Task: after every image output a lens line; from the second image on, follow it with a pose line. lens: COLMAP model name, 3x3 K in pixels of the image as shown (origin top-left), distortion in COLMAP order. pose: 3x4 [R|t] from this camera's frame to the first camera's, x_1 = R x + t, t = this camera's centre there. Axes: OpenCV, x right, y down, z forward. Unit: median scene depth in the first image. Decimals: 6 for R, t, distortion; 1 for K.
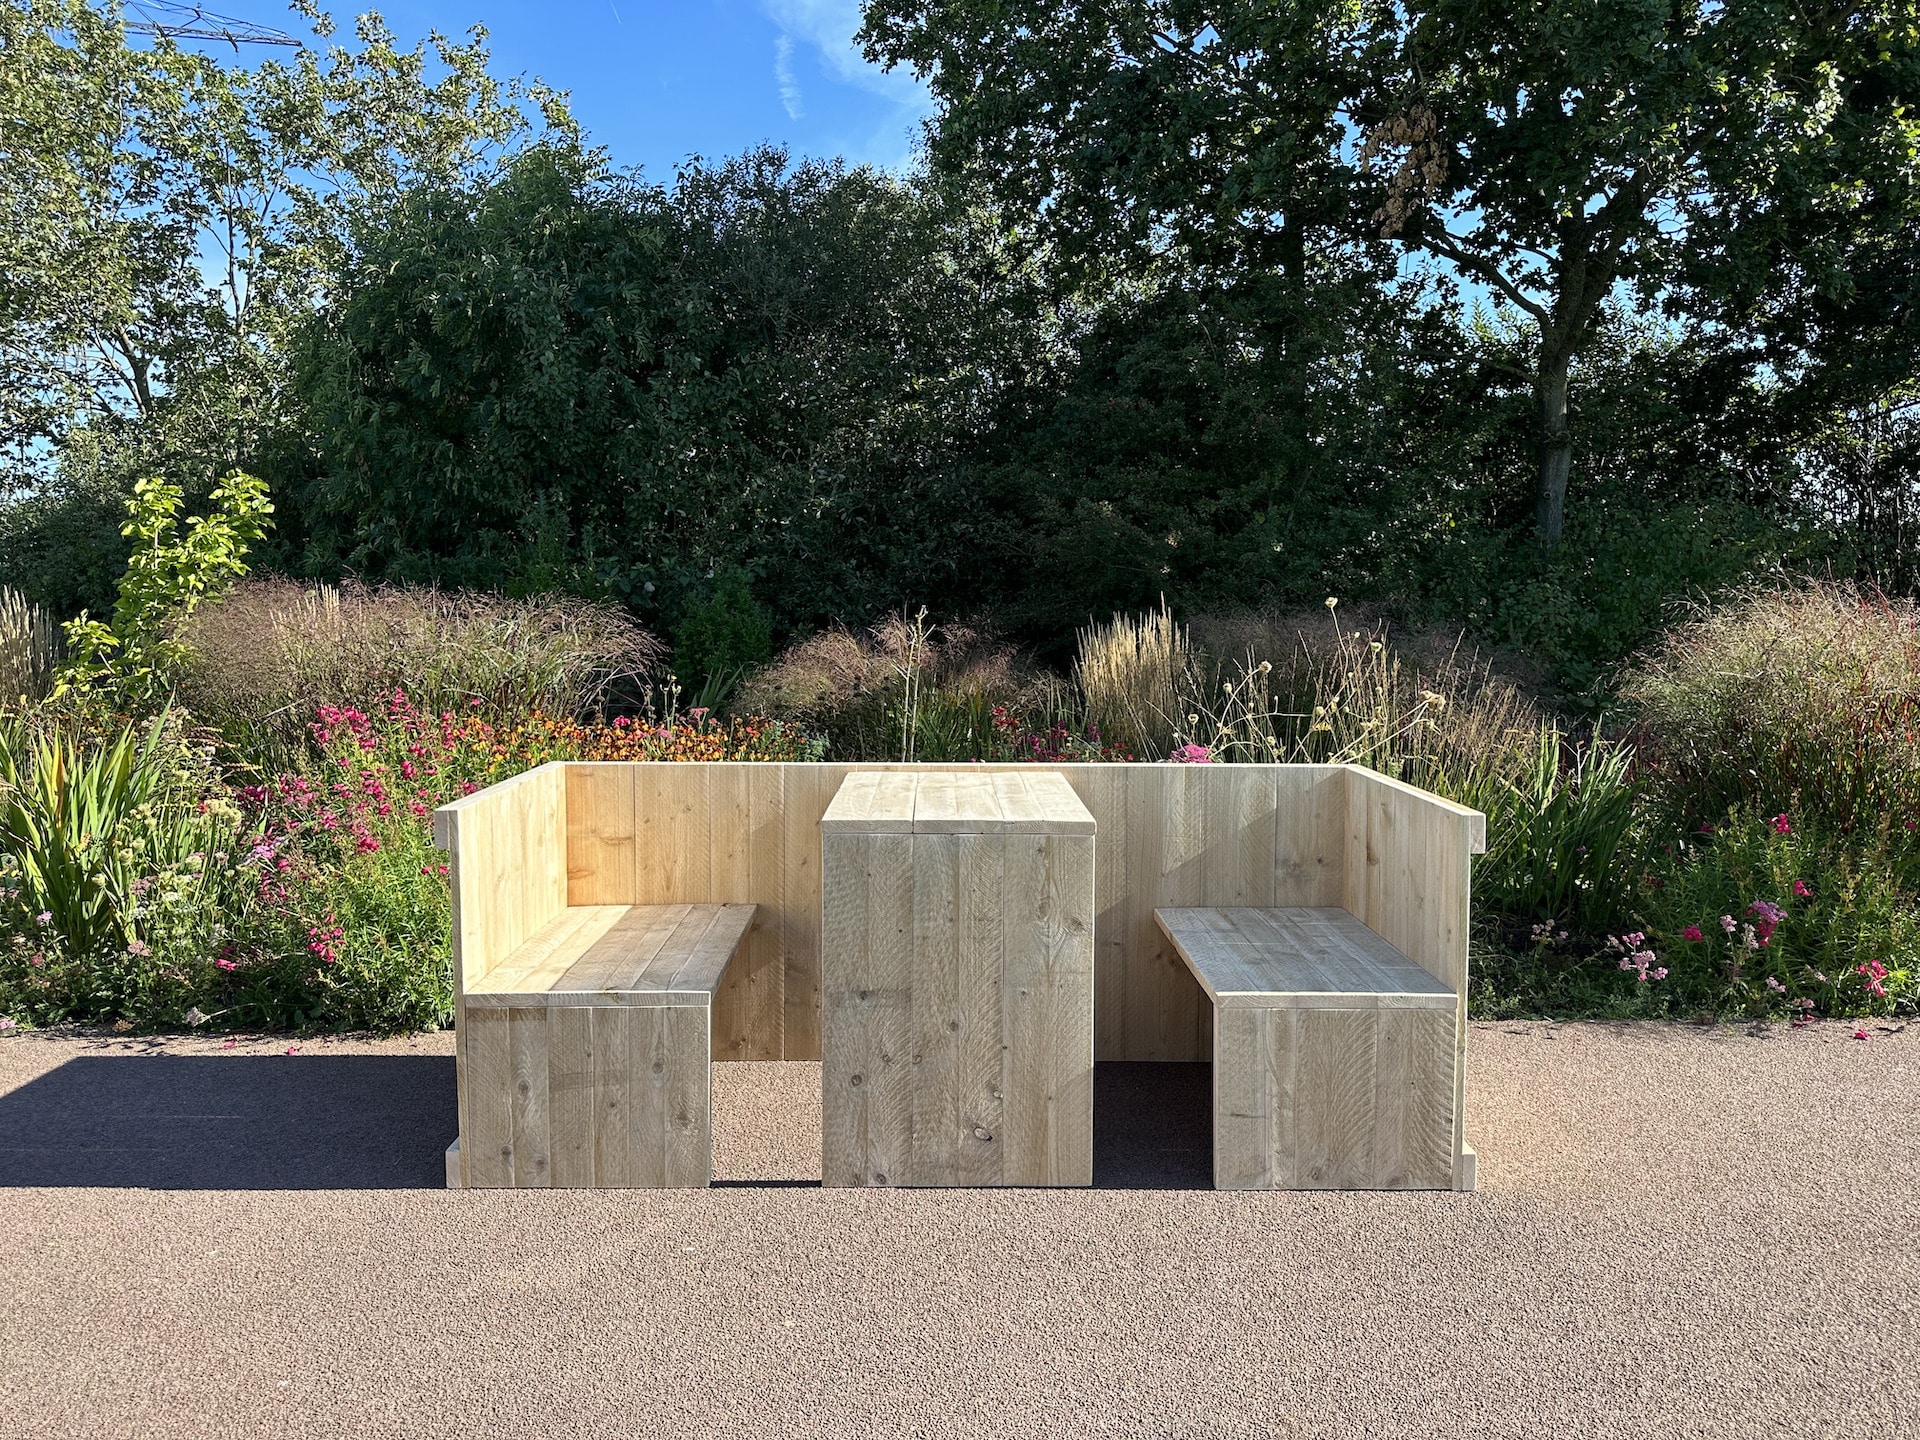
lens RADIAL K [[1347.4, 0, 948.0], [0, 1347.4, 732.2], [0, 0, 1]] dist [0.039596, -0.044124]
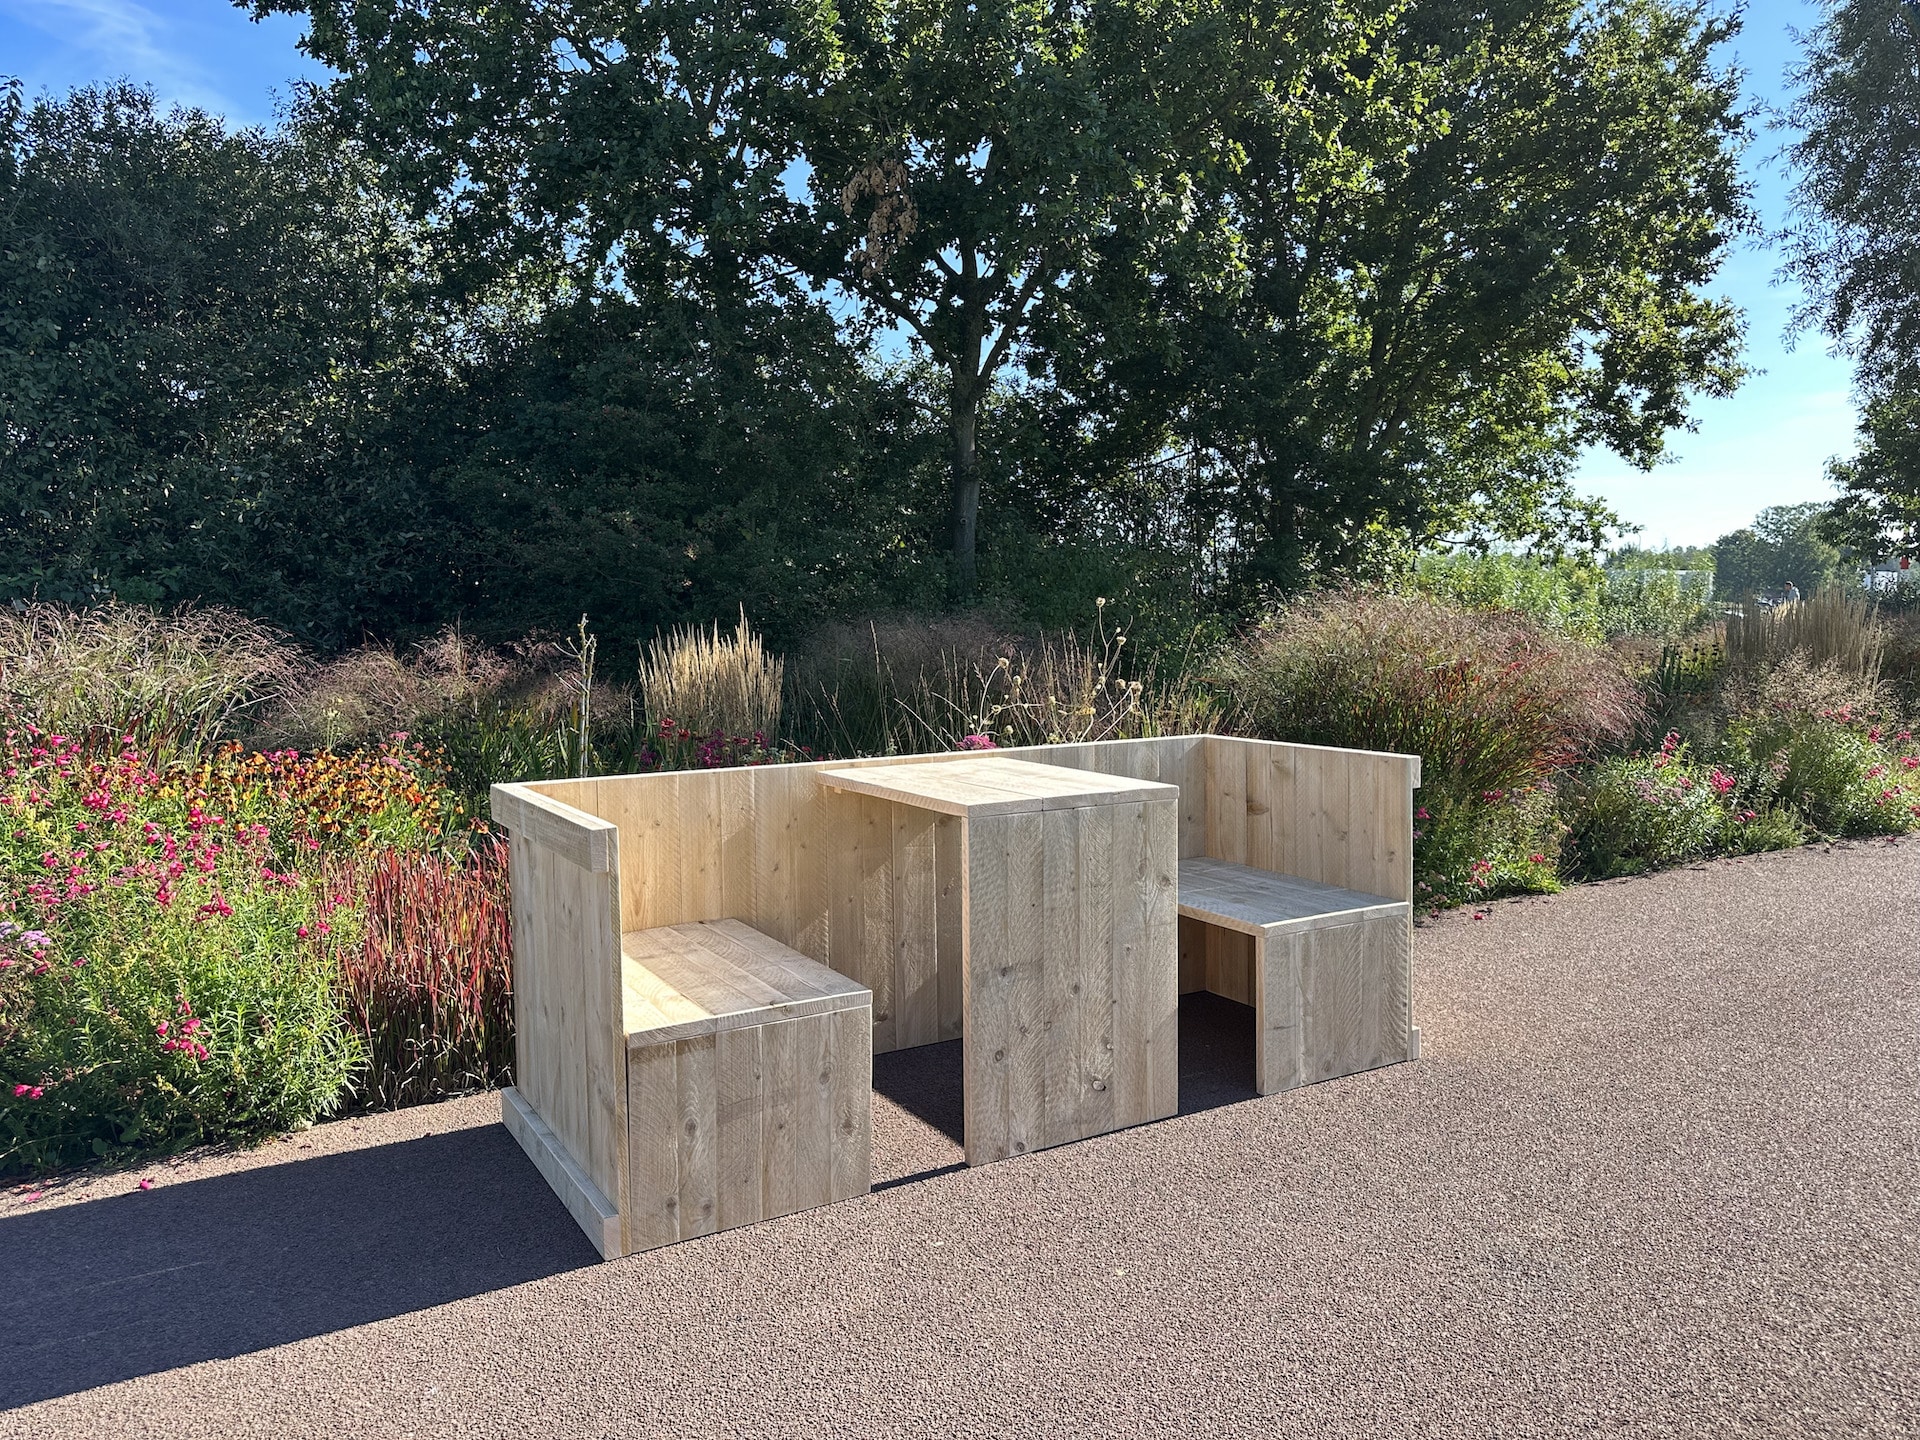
lens RADIAL K [[1357.2, 0, 960.0], [0, 1357.2, 720.0], [0, 0, 1]] dist [0.019610, -0.006602]
pose [[0.860150, -0.049211, 0.507662, -0.207073], [0.062109, 0.998033, -0.008488, 0.003021], [-0.506246, 0.038831, 0.861514, 0.038034]]
